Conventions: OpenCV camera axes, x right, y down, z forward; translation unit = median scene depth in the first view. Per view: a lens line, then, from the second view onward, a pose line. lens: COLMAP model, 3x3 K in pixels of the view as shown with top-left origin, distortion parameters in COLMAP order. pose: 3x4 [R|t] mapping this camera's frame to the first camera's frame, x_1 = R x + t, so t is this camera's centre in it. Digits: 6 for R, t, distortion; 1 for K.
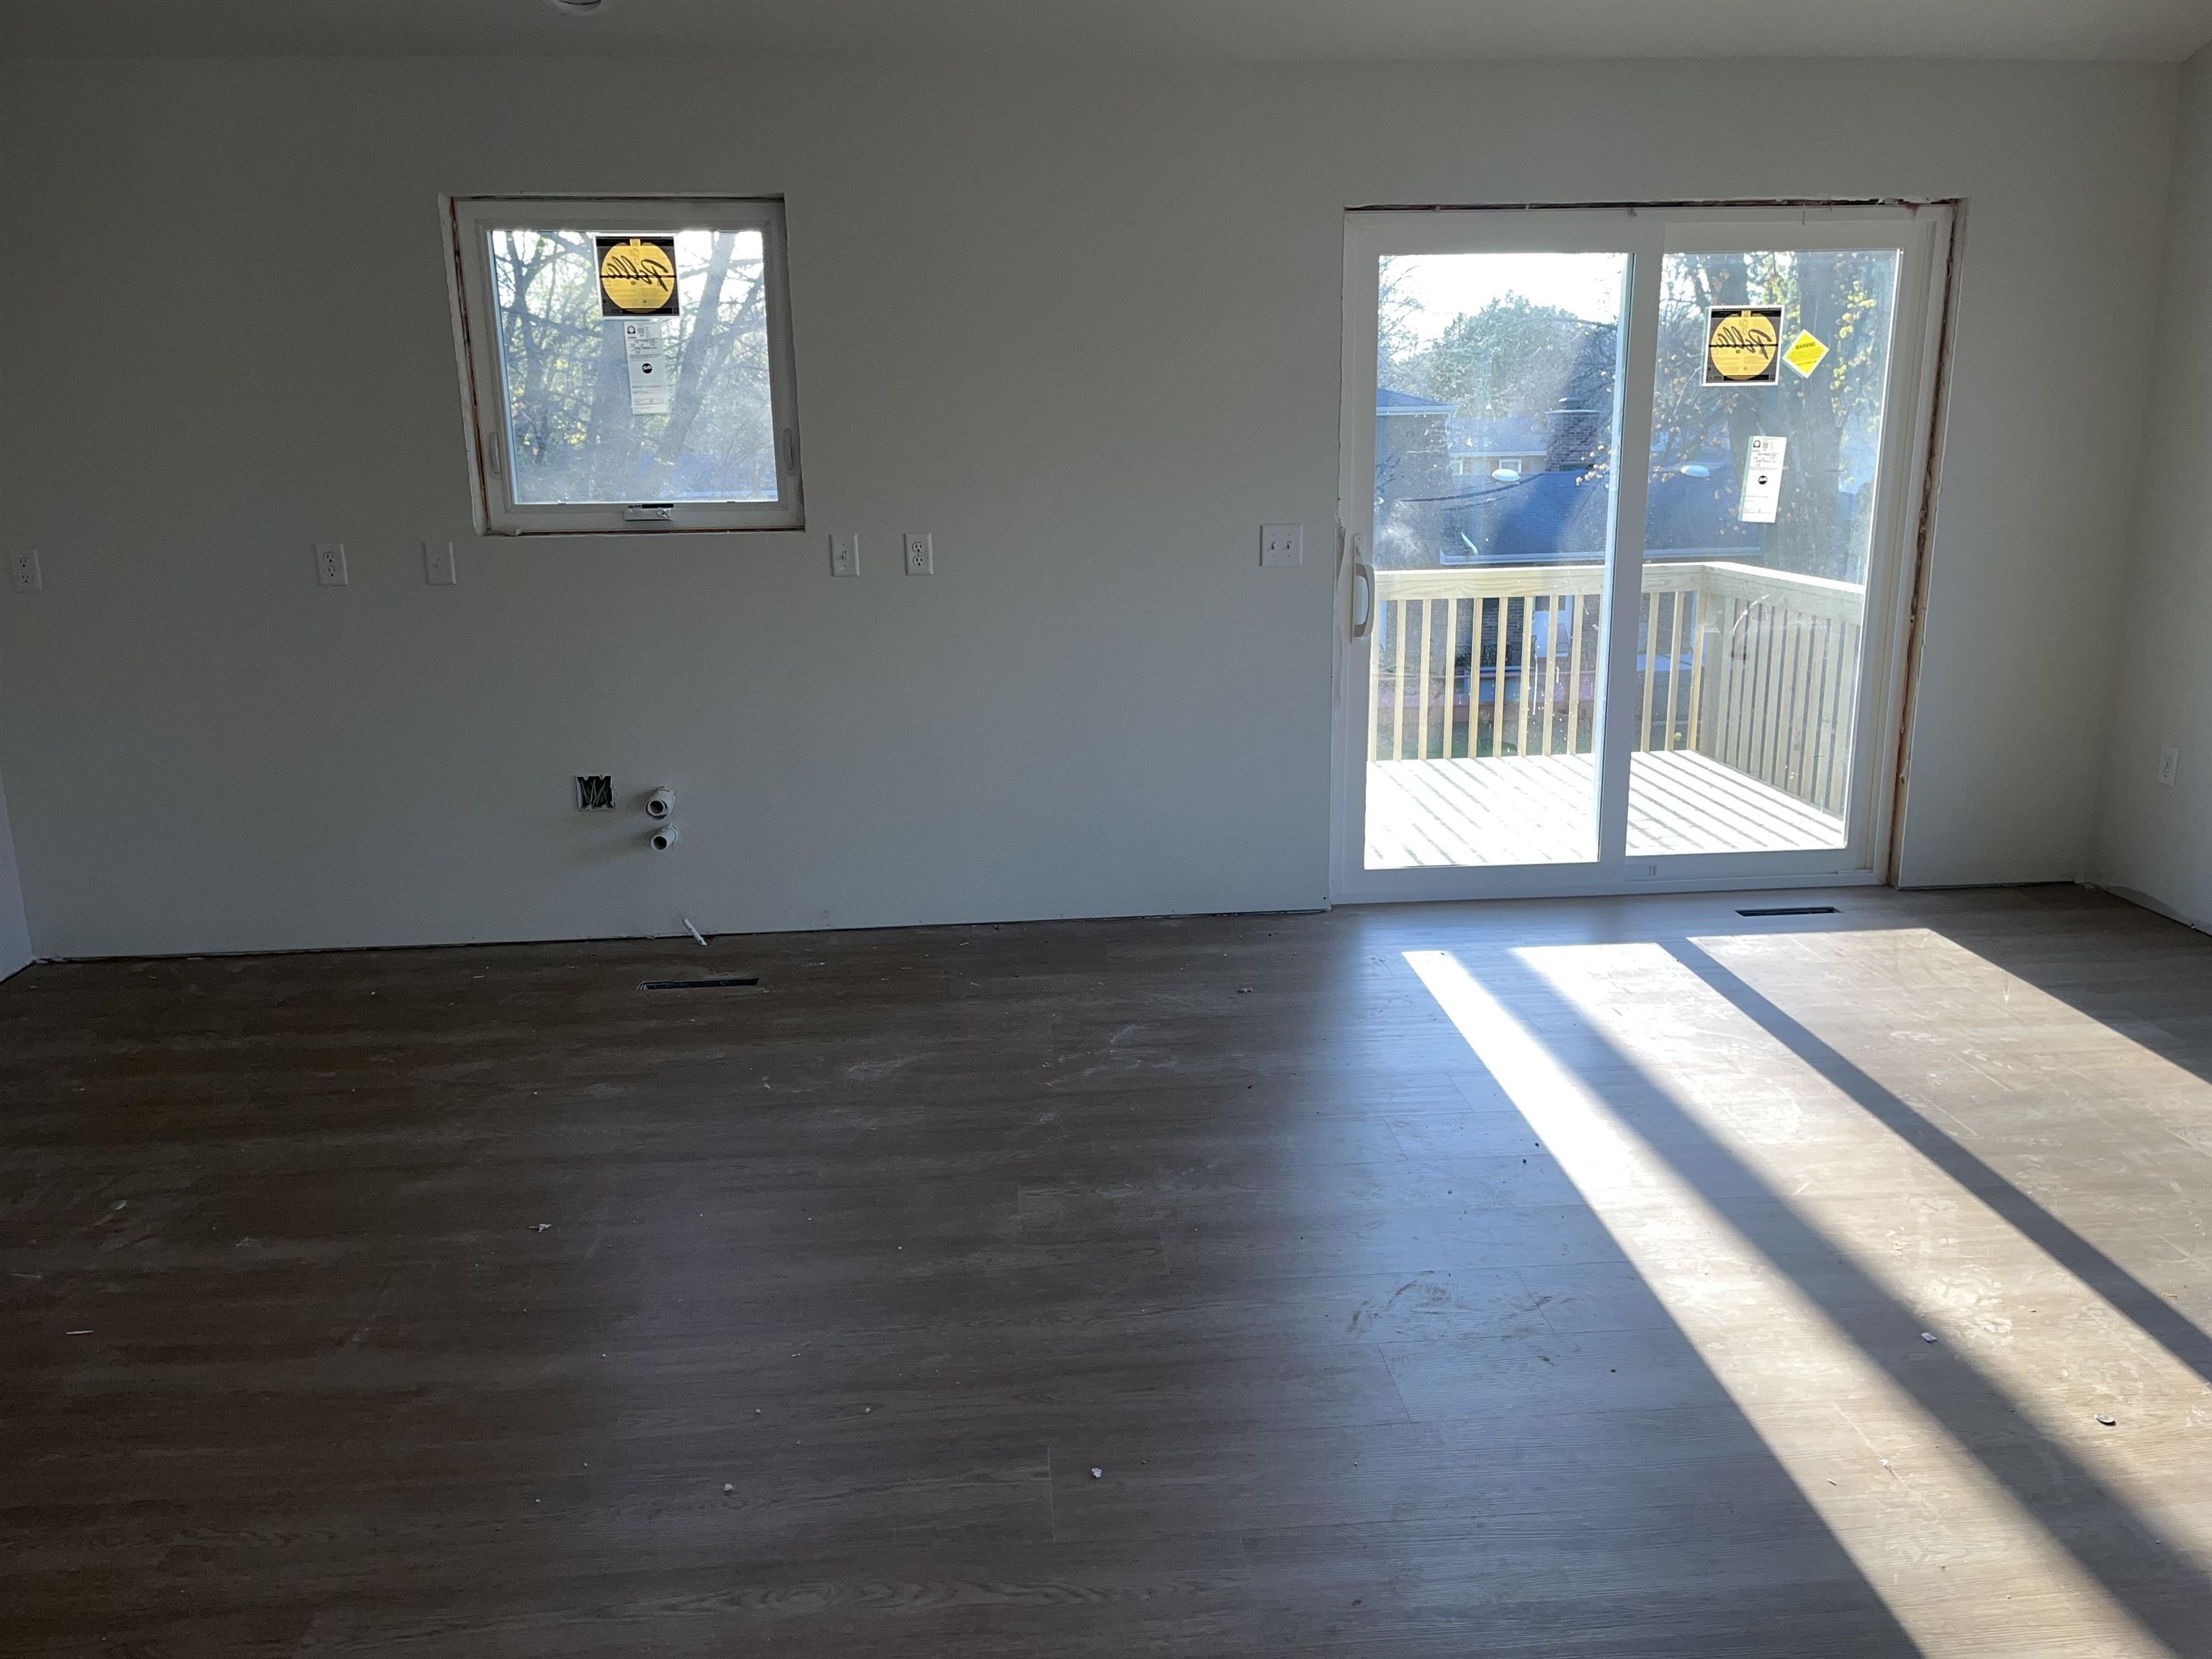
lens RADIAL K [[1643.6, 0, 1114.1], [0, 1643.6, 829.4], [0, 0, 1]] dist [0.090845, -0.117588]
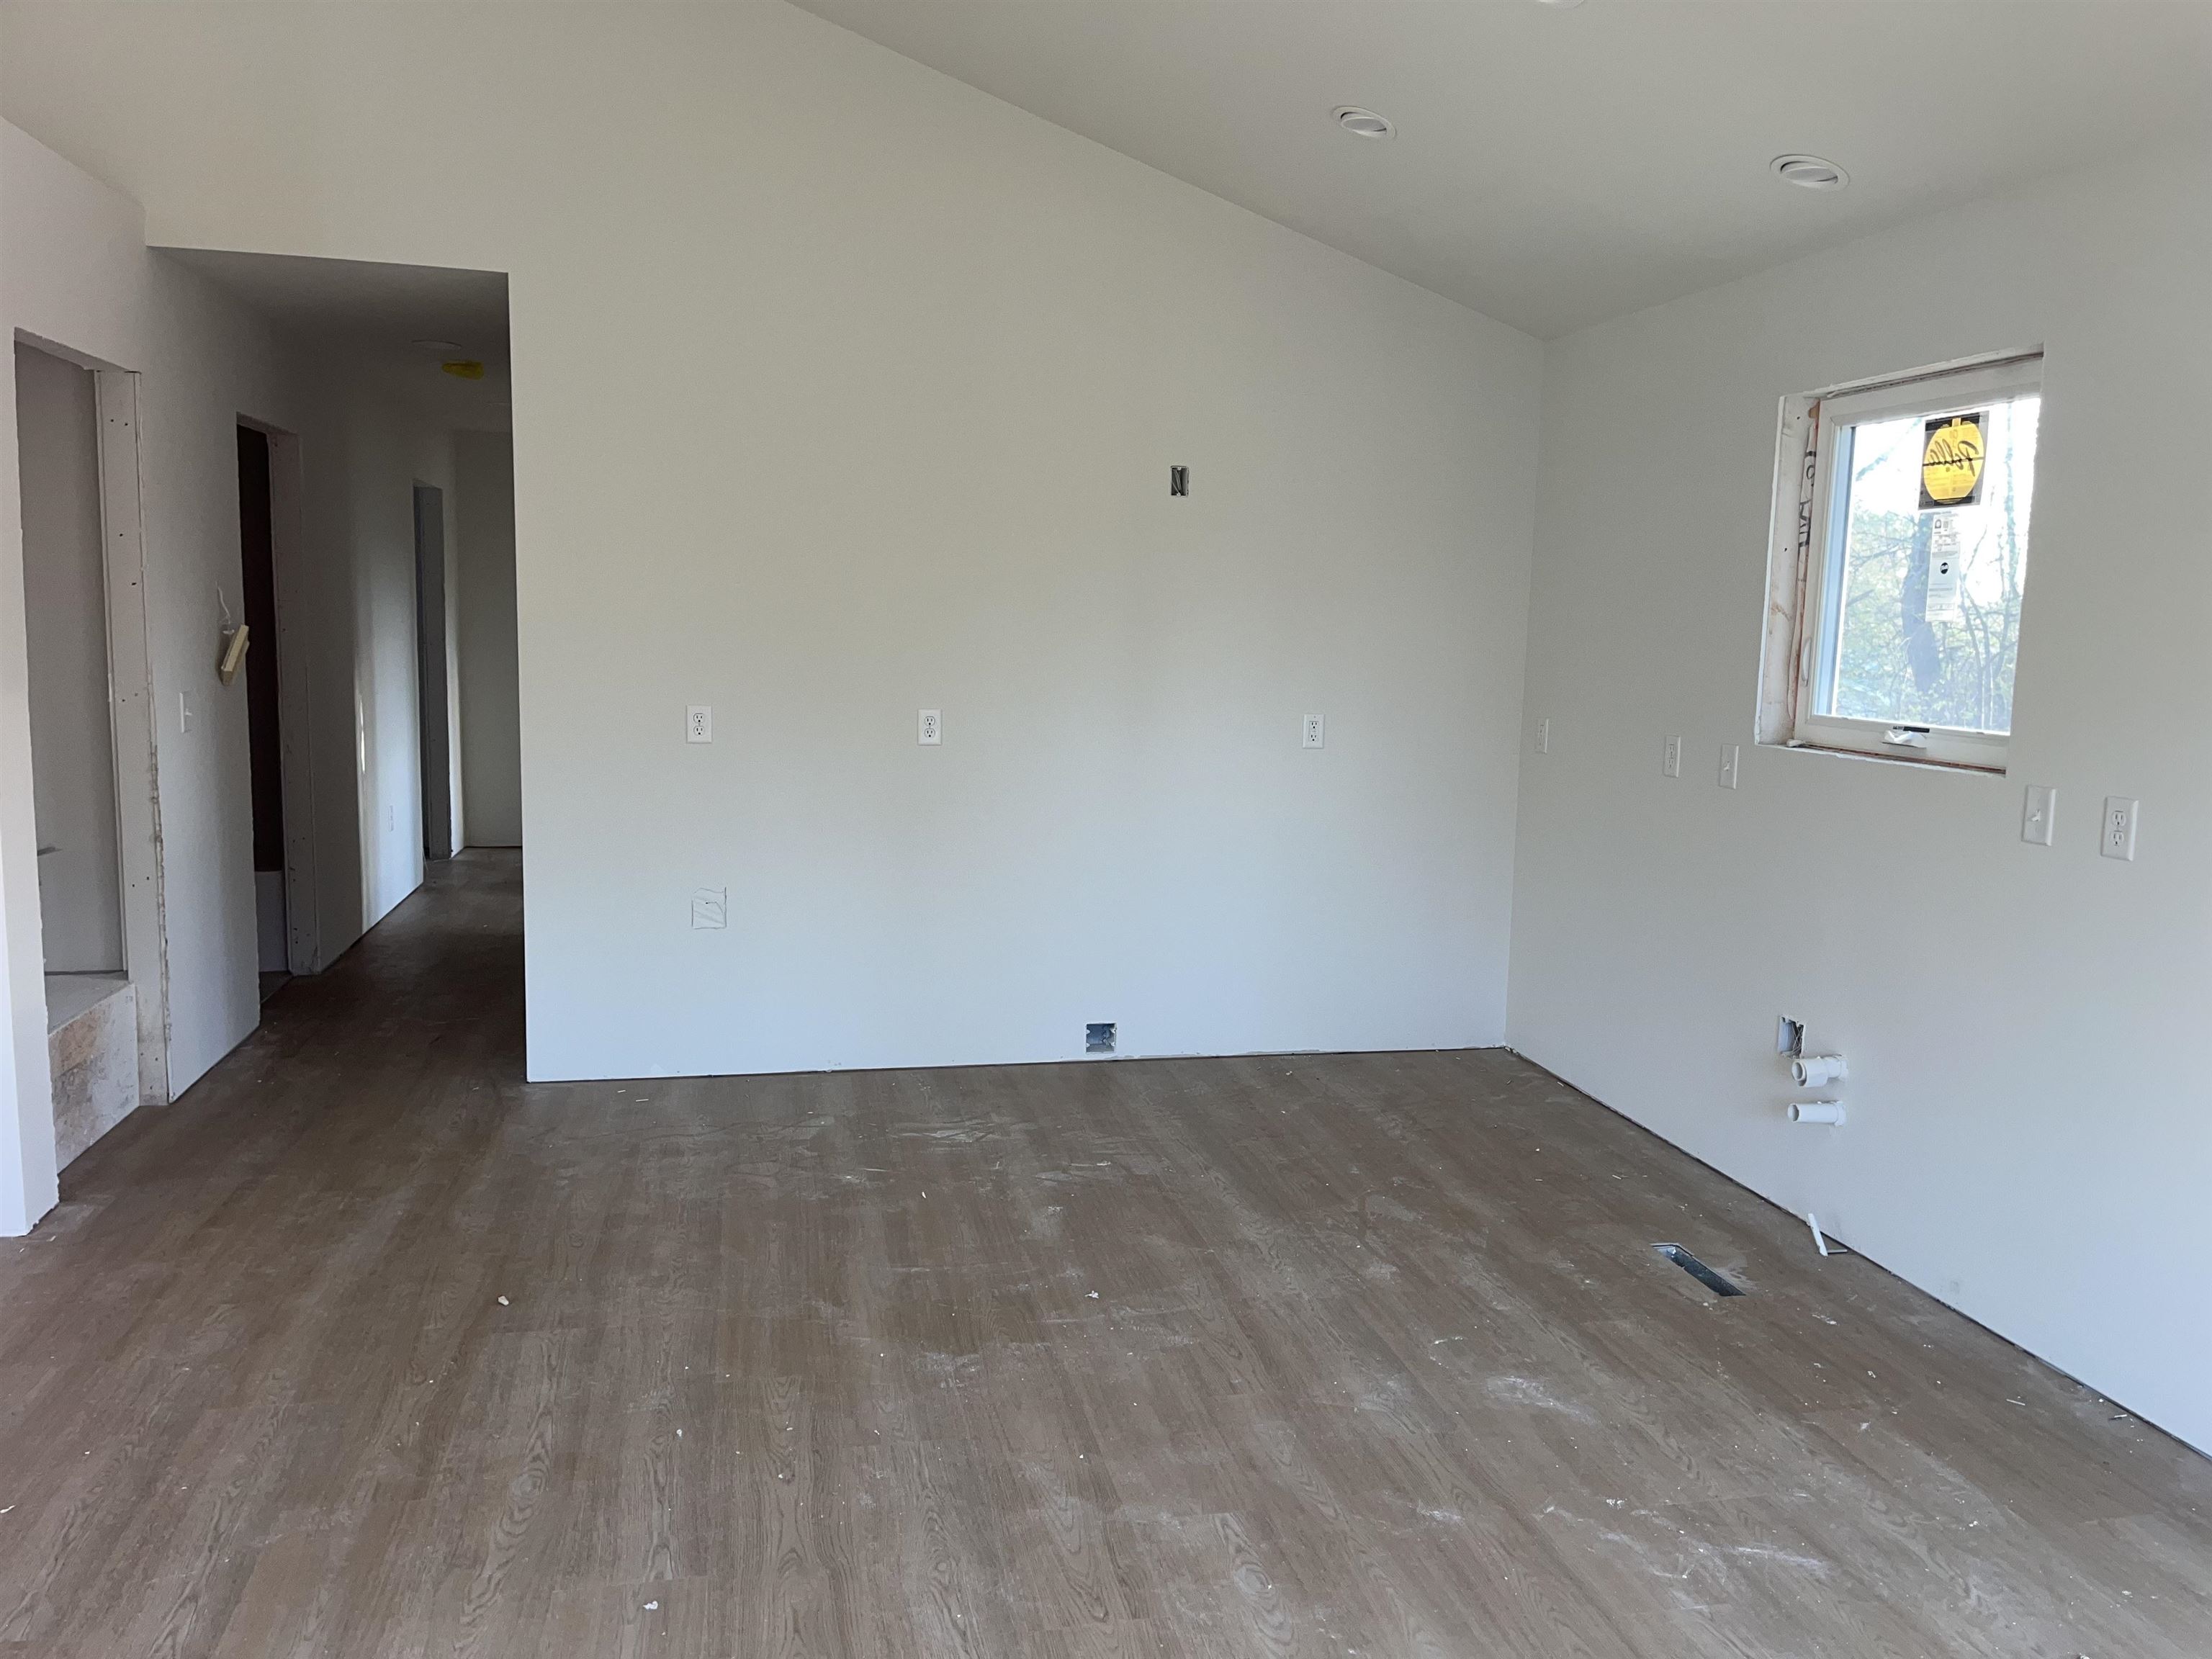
lens RADIAL K [[1643.6, 0, 1114.1], [0, 1643.6, 829.4], [0, 0, 1]] dist [0.090845, -0.117588]
pose [[0.156490, 0.149759, -0.976260, 0.527705], [-0.263182, 0.959023, 0.104928, -0.140916], [0.951969, 0.240514, 0.189492, 0.516750]]
